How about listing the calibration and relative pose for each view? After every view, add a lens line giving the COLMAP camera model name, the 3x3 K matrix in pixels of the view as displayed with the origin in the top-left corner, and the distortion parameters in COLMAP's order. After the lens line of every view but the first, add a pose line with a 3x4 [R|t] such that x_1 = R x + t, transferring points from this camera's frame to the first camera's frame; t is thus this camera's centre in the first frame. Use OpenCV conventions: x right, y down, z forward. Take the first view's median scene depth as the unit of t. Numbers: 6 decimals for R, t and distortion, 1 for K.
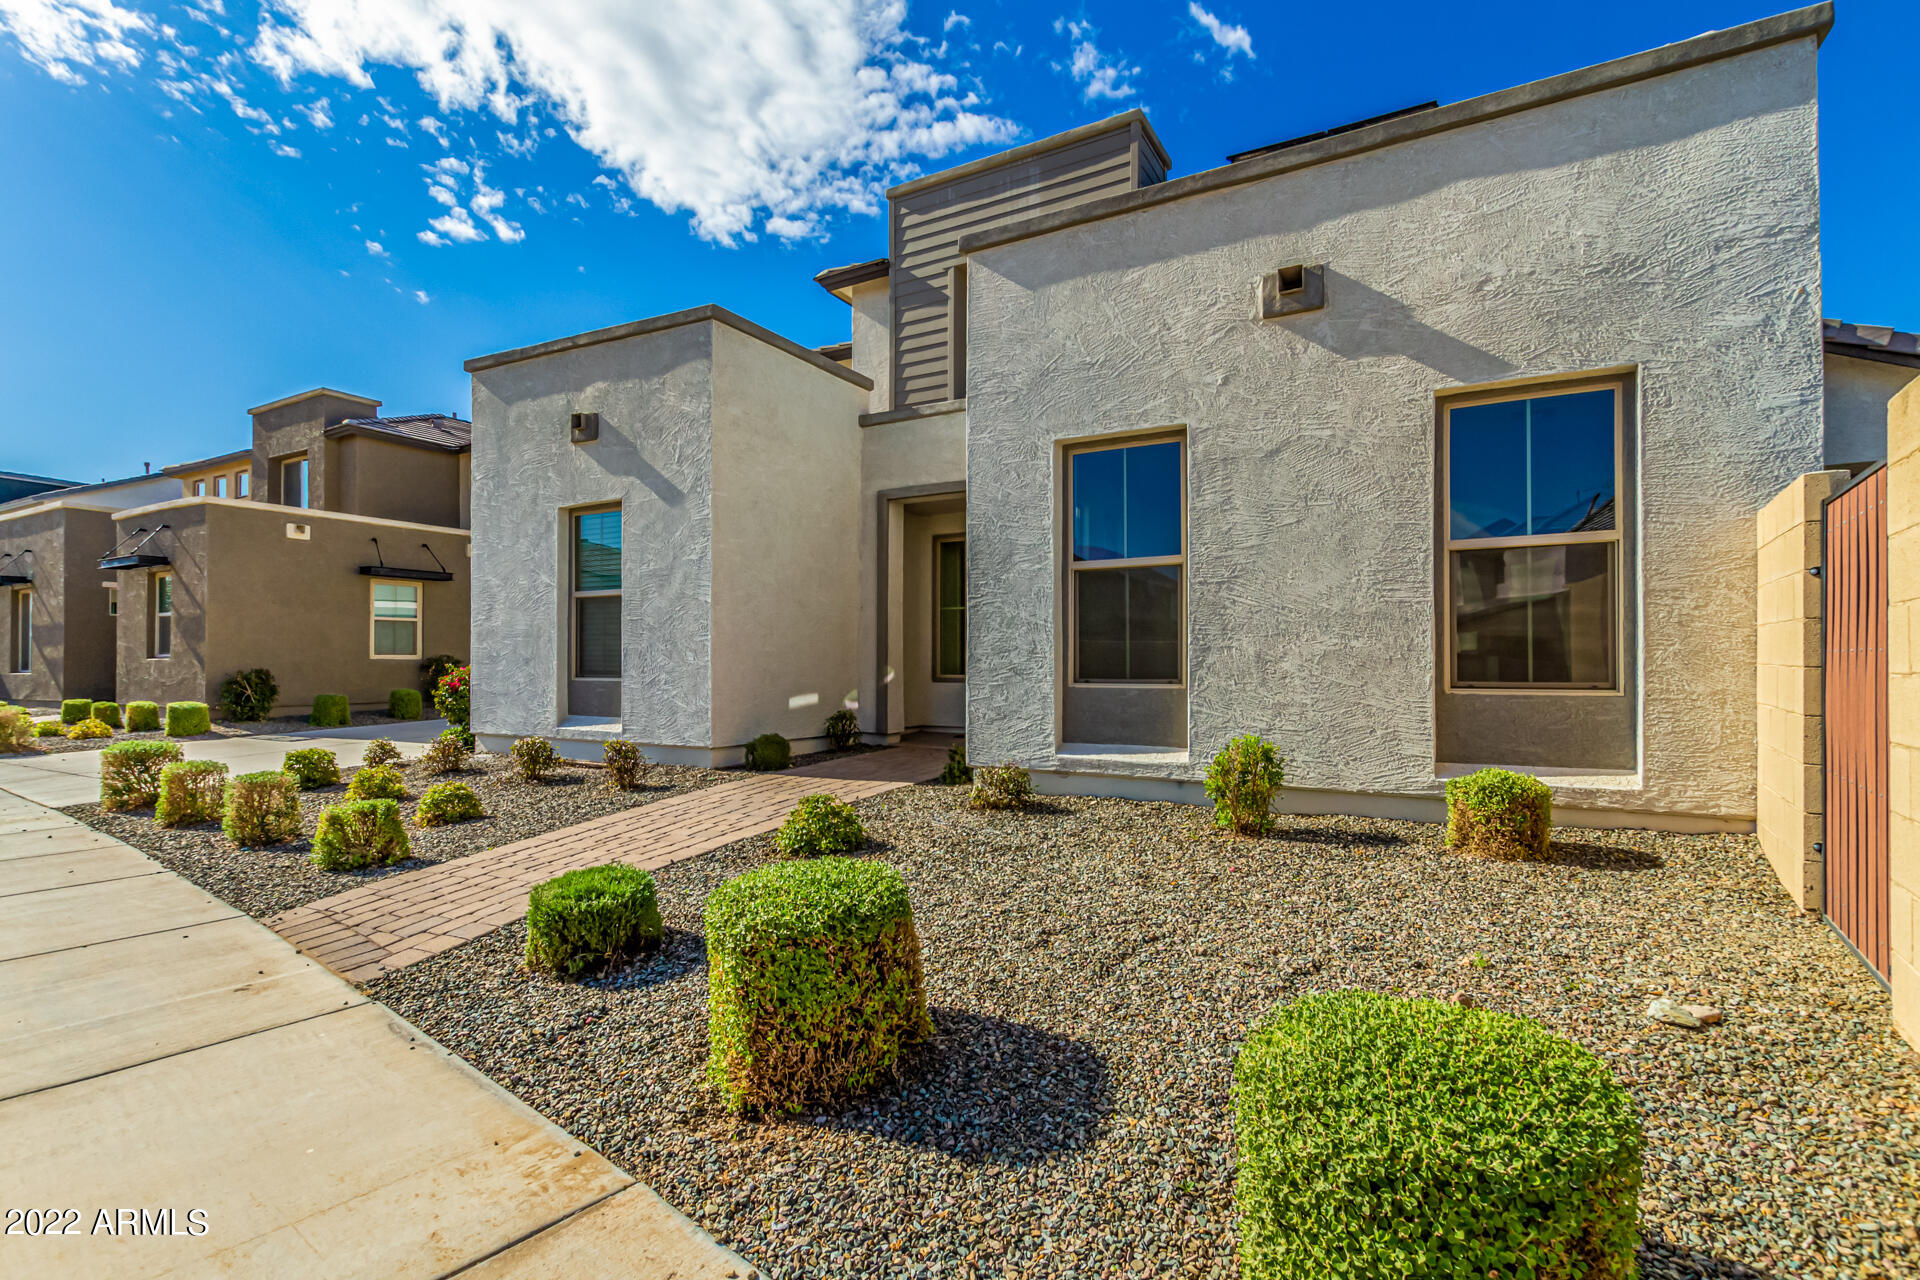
lens RADIAL K [[873.0, 0, 955.0], [0, 873.0, 652.8], [0, 0, 1]] dist [0.002309, 0.000399]
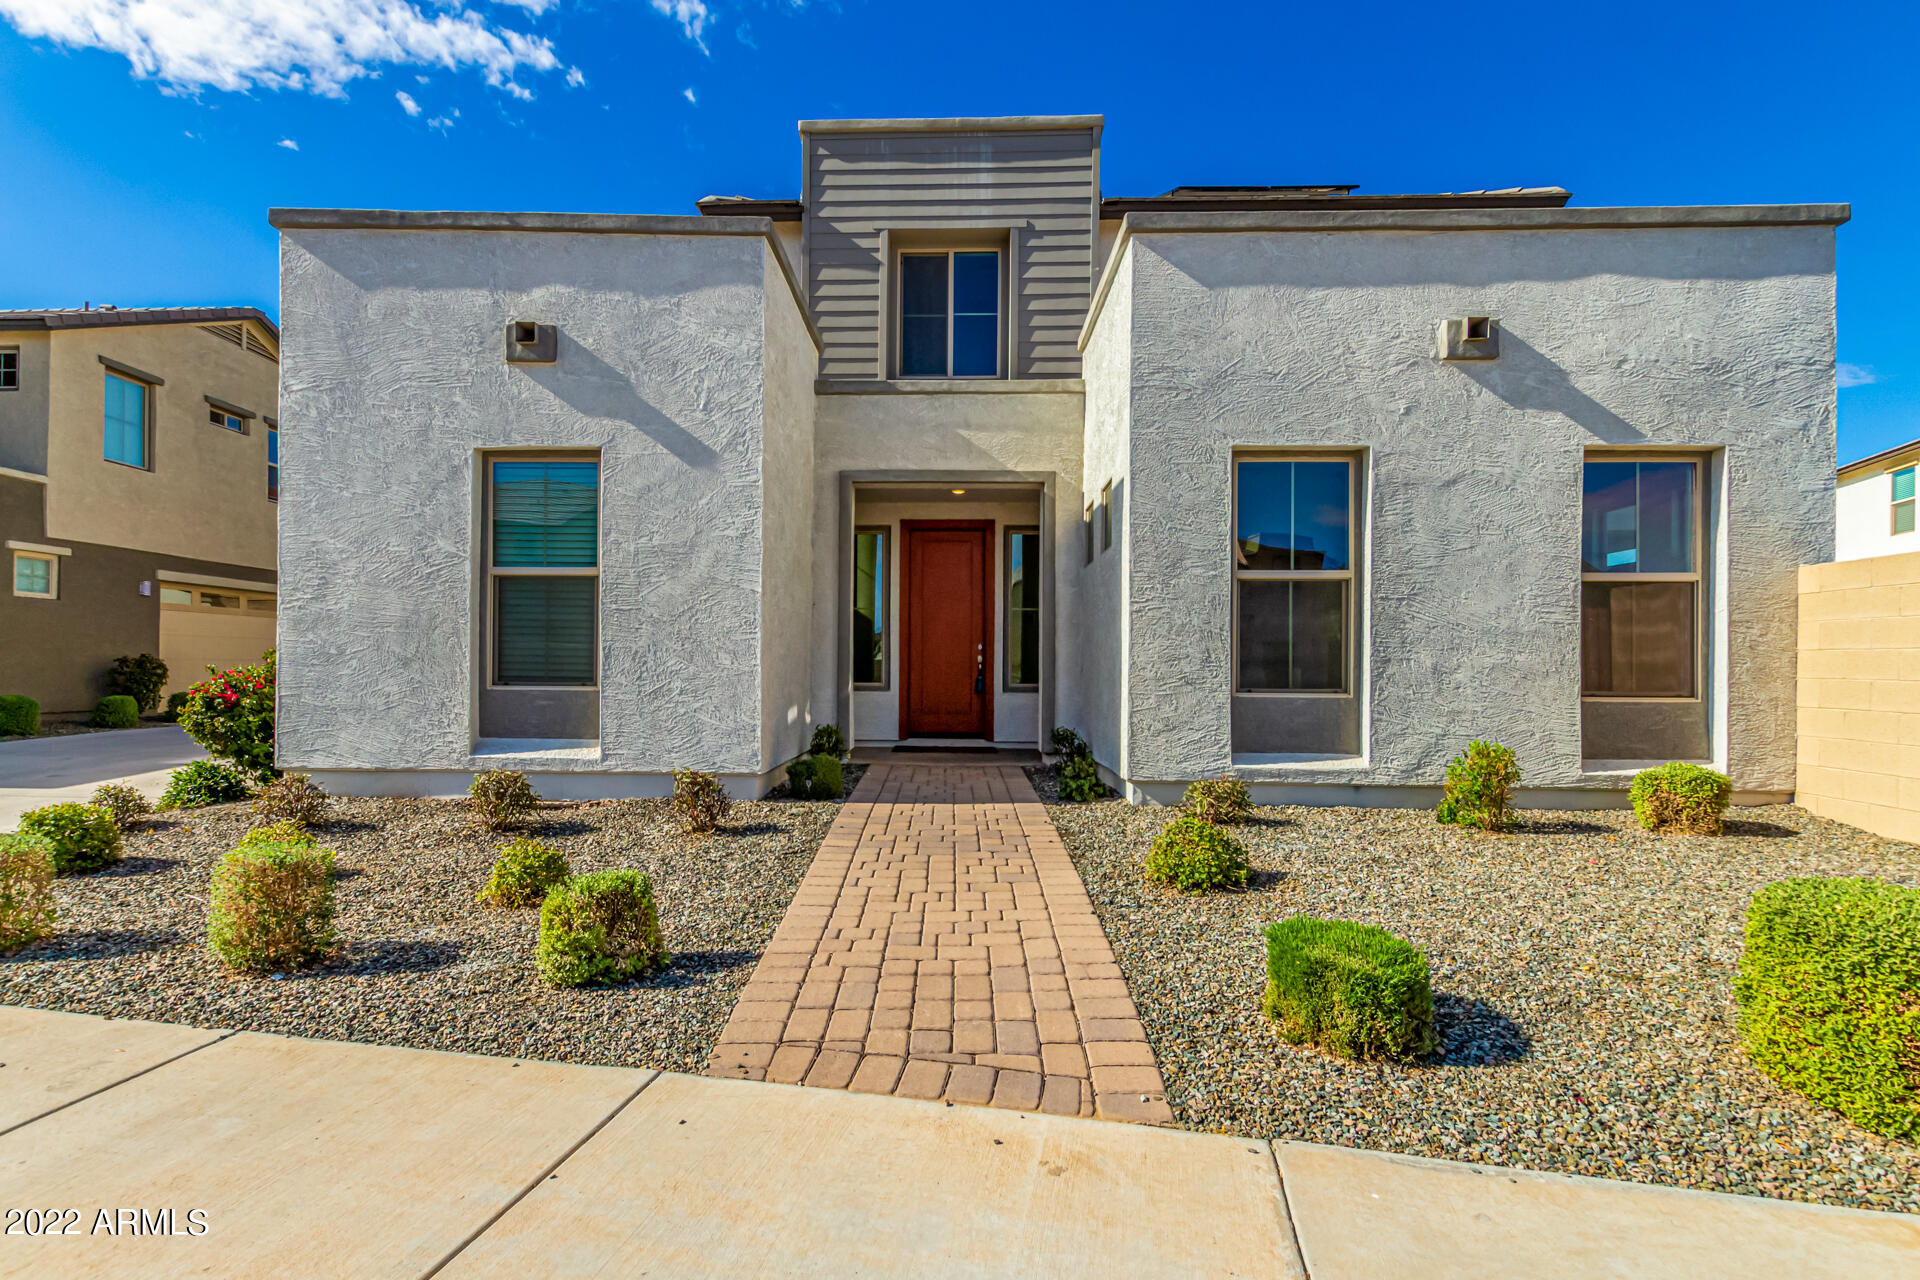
lens RADIAL K [[910.5, 0, 912.2], [0, 910.5, 662.8], [0, 0, 1]] dist [0.004493, -0.000306]
pose [[0.893814, 0.012238, 0.448270, -0.715877], [-0.014682, 0.999890, 0.001976, 0.004643], [-0.448197, -0.008348, 0.893896, 0.262205]]
